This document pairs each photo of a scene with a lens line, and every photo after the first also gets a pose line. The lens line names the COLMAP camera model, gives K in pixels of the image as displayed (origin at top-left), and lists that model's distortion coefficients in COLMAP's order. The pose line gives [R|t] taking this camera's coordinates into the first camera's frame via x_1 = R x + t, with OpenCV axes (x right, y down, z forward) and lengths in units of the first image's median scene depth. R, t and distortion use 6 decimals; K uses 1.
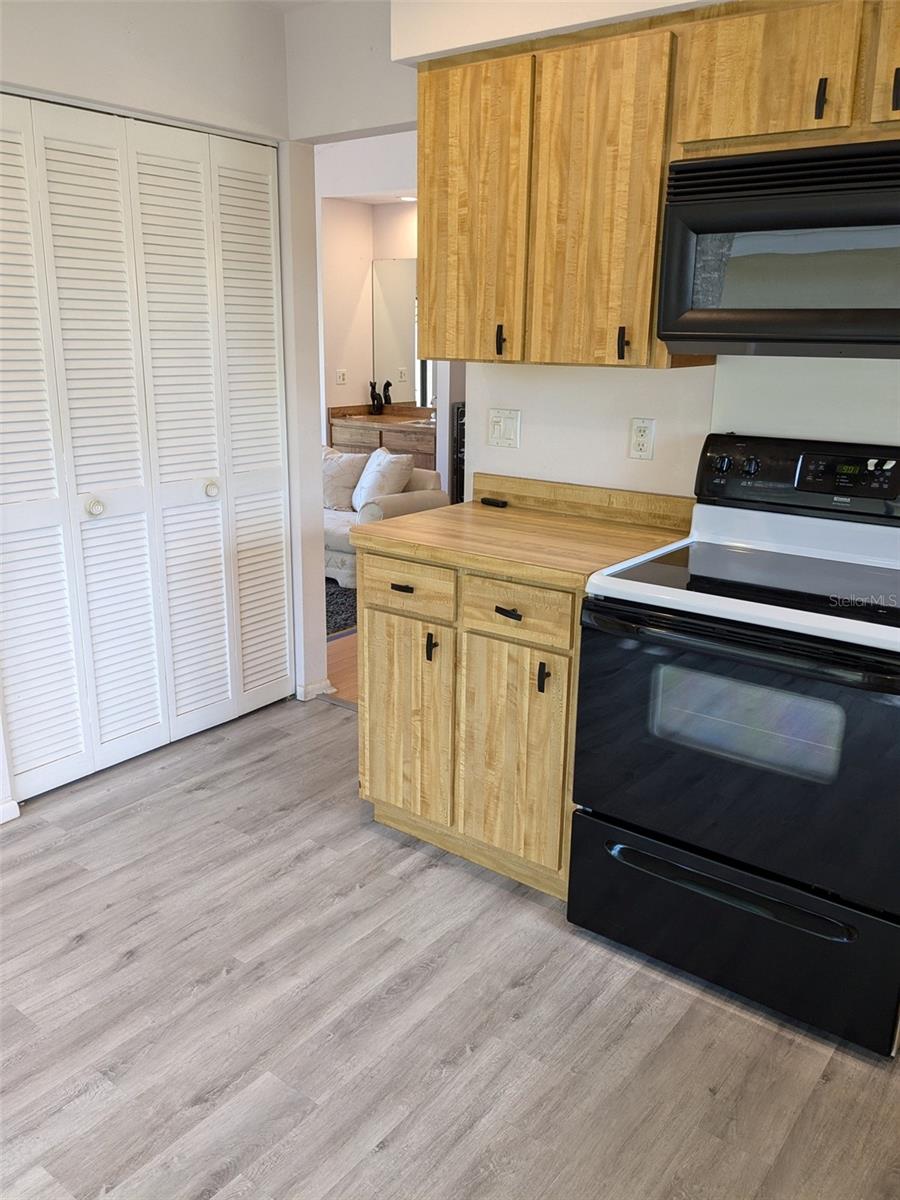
lens RADIAL K [[962.7, 0, 453.9], [0, 962.7, 606.8], [0, 0, 1]] dist [0.053143, -0.089568]
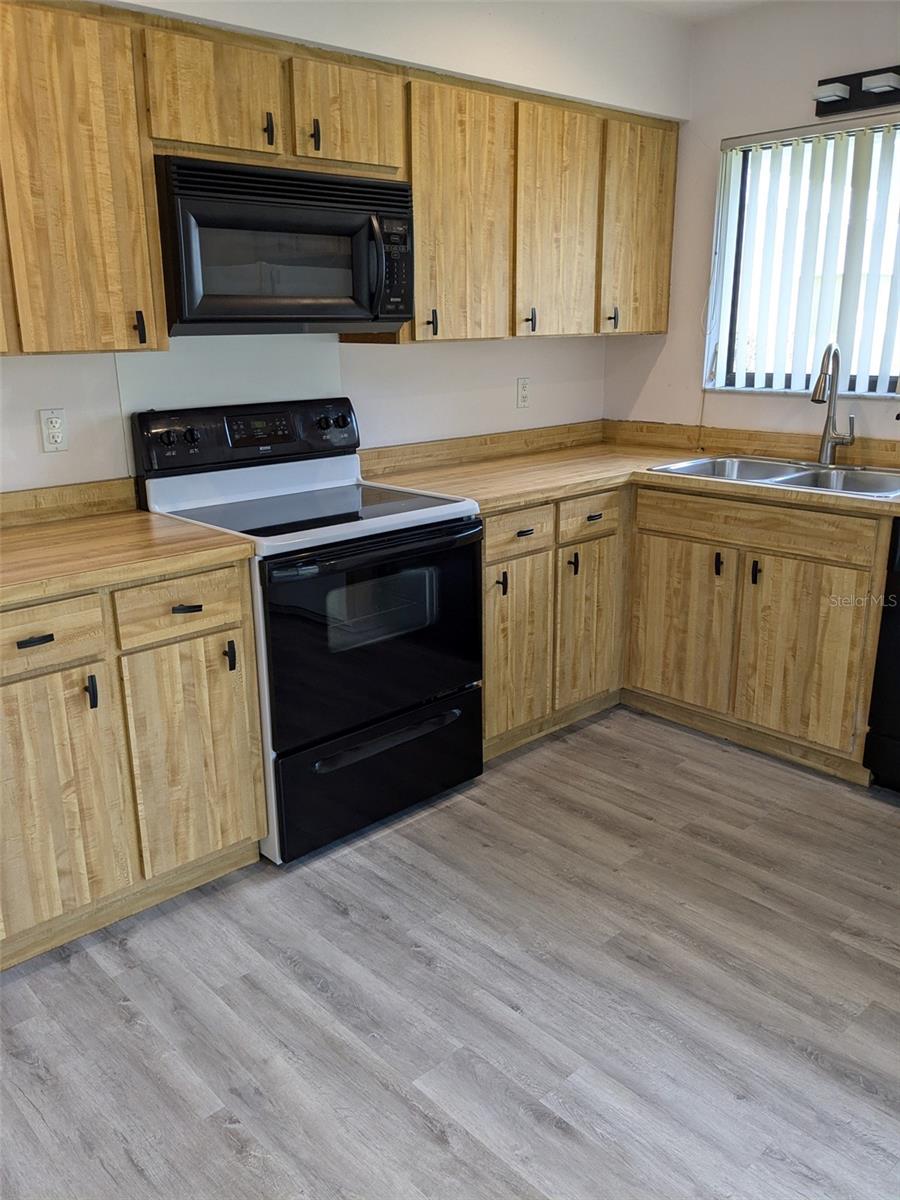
lens RADIAL K [[962.7, 0, 420.1], [0, 962.7, 603.5], [0, 0, 1]] dist [0.053143, -0.089568]
pose [[0.170496, -0.288020, 0.942325, -0.812679], [0.288205, 0.929082, 0.231827, -0.155609], [-0.942268, 0.232058, 0.241413, 0.549848]]
